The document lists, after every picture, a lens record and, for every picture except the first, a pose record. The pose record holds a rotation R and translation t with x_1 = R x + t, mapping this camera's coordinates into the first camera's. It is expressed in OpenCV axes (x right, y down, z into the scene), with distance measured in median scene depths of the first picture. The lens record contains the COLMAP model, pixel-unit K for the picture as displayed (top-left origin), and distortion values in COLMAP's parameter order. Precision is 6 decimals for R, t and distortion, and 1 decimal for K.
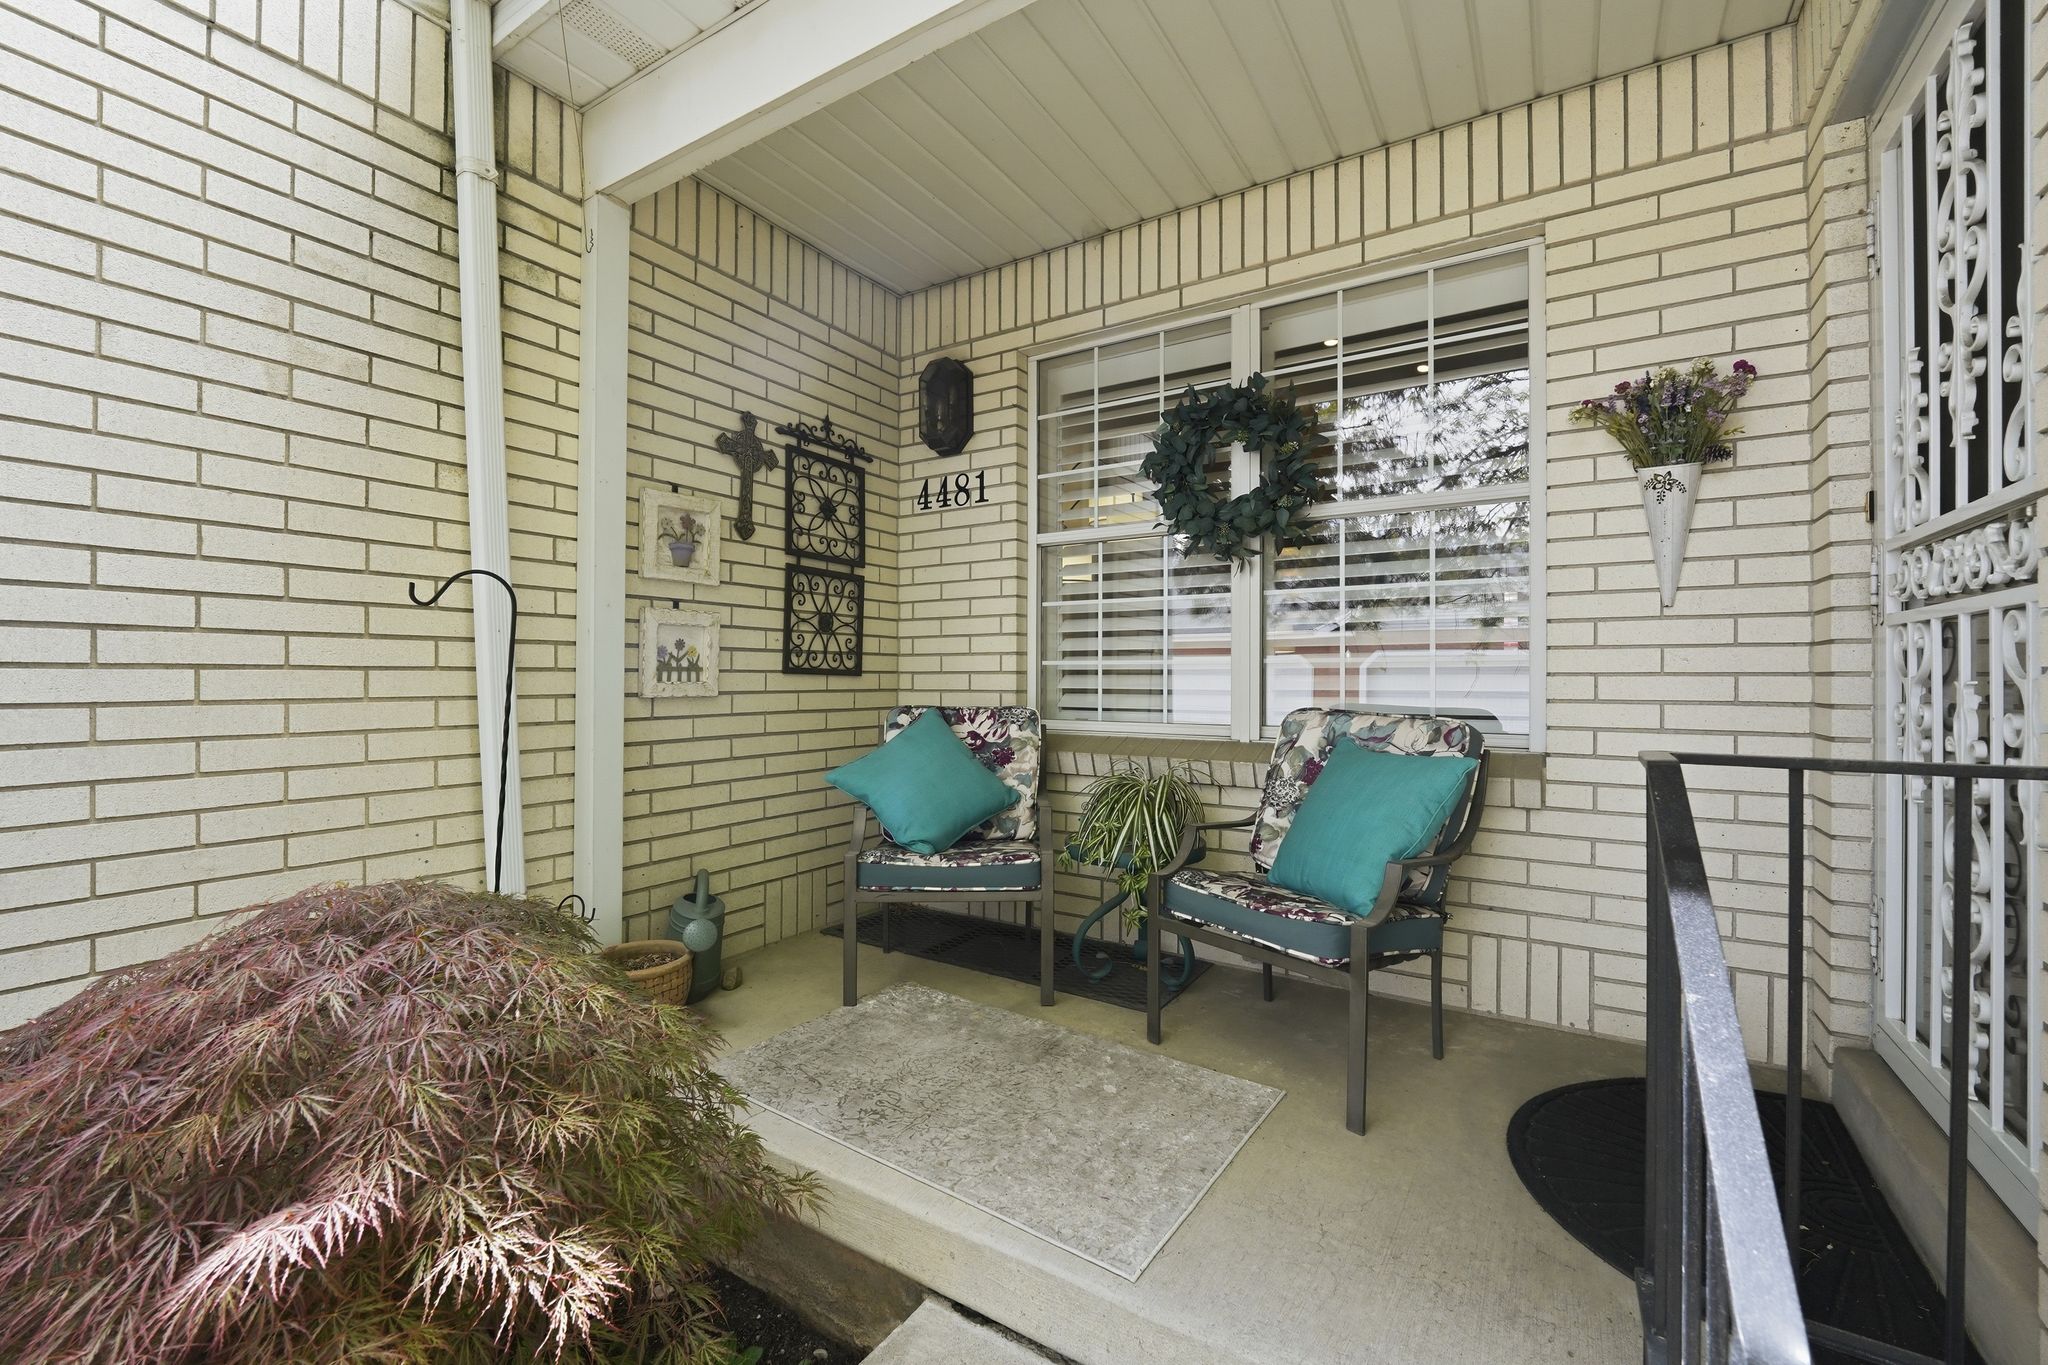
lens RADIAL K [[850.8, 0, 1026.0], [0, 850.8, 671.8], [0, 0, 1]] dist [-0.007115, 0.000062]
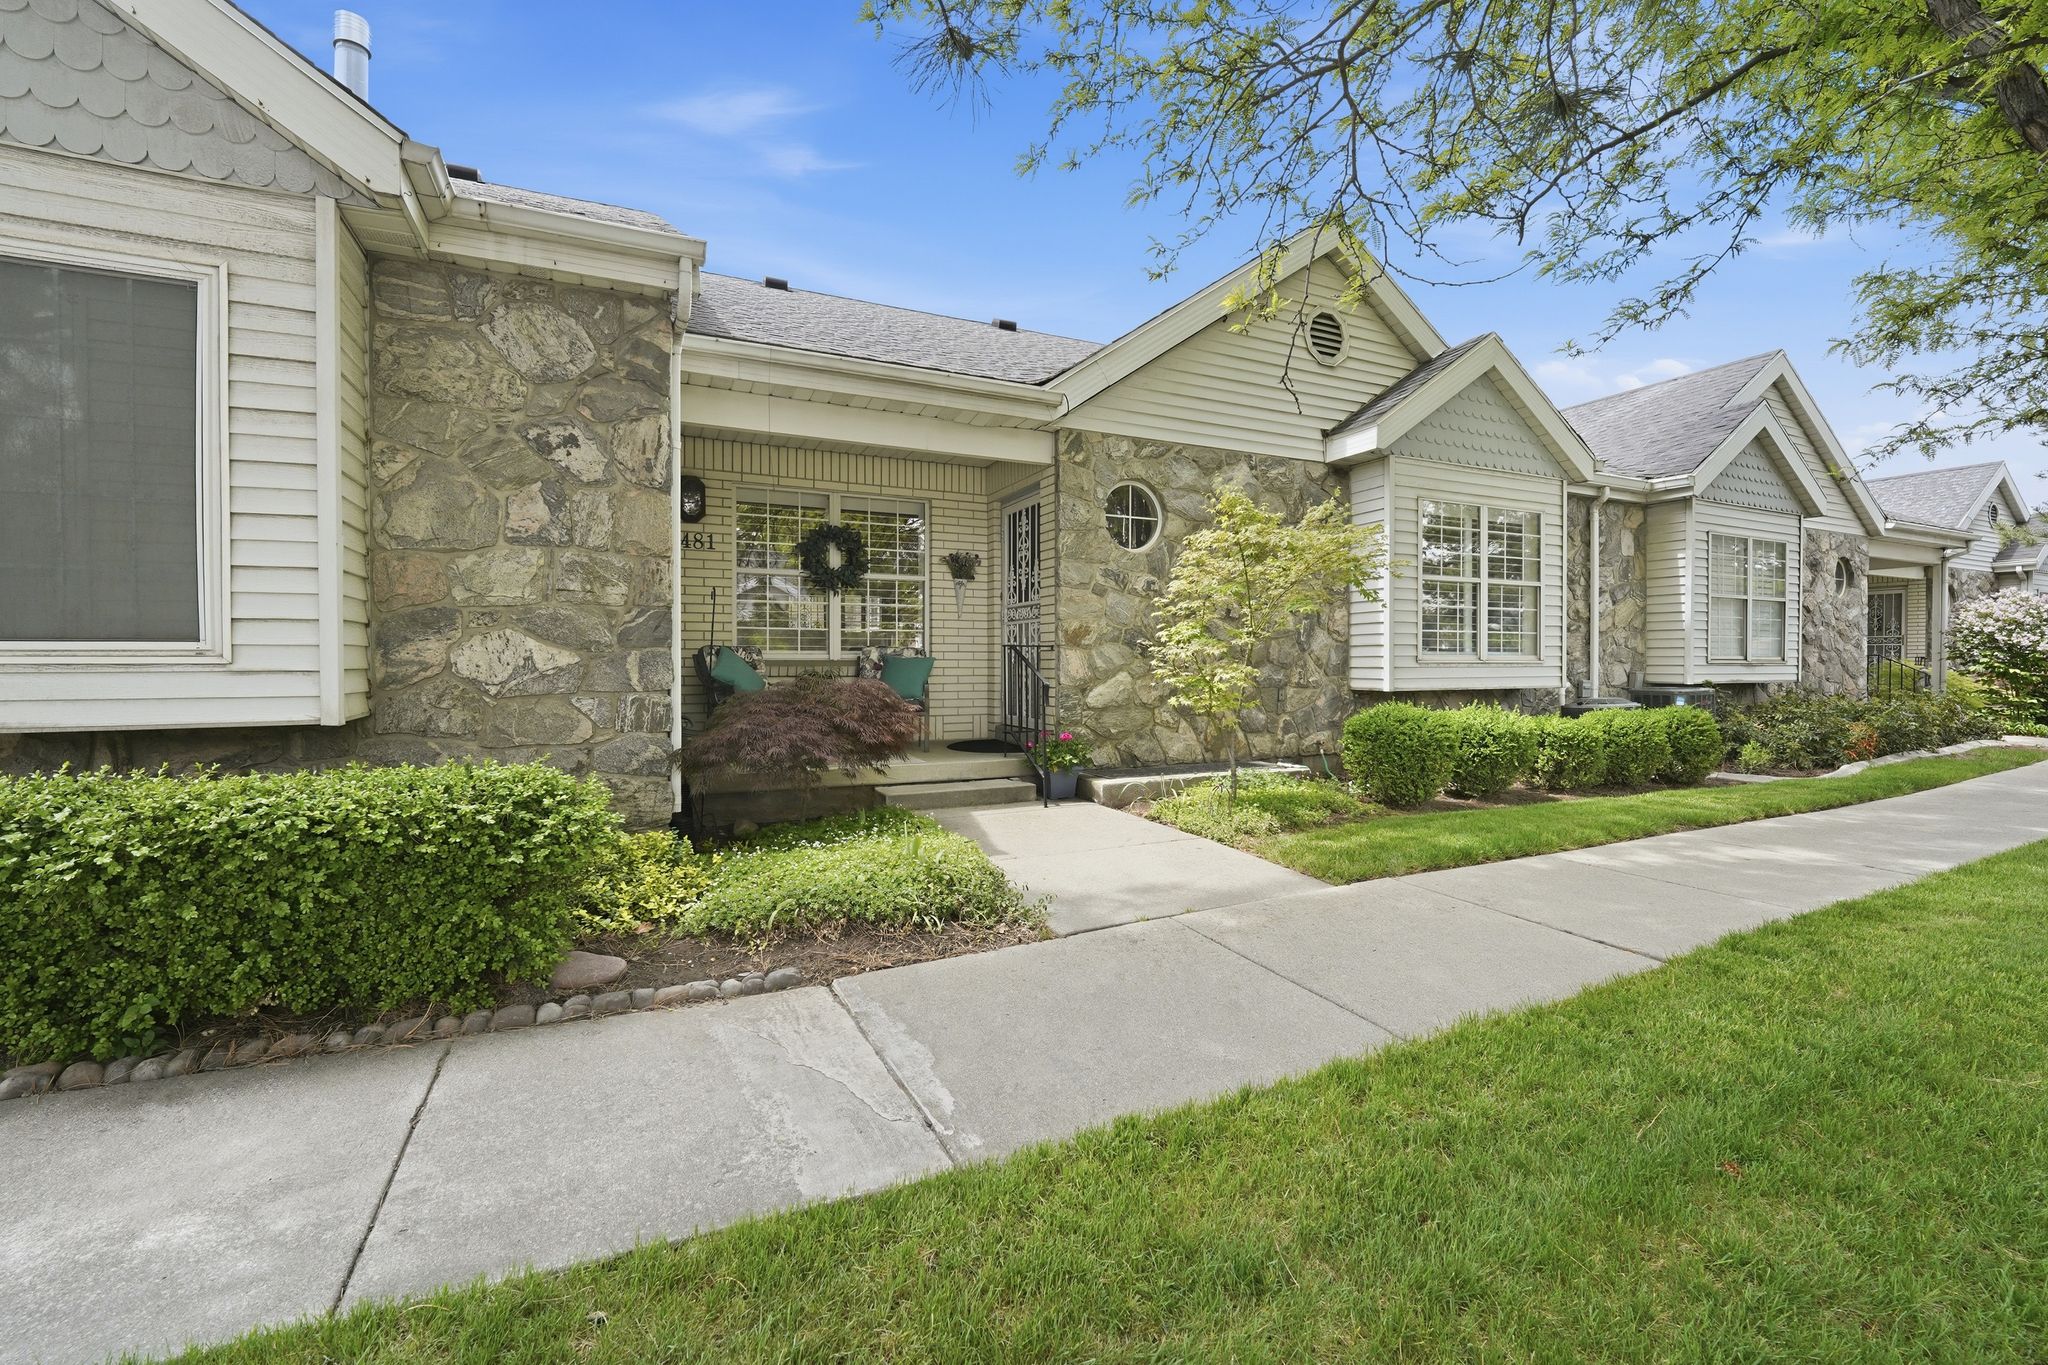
lens RADIAL K [[850.8, 0, 1026.0], [0, 850.8, 671.8], [0, 0, 1]] dist [-0.007115, 0.000062]
pose [[0.527629, -0.005836, 0.849455, -1.375872], [-0.002875, 0.999958, 0.008656, 0.077280], [-0.849470, -0.007009, 0.527590, -0.730194]]
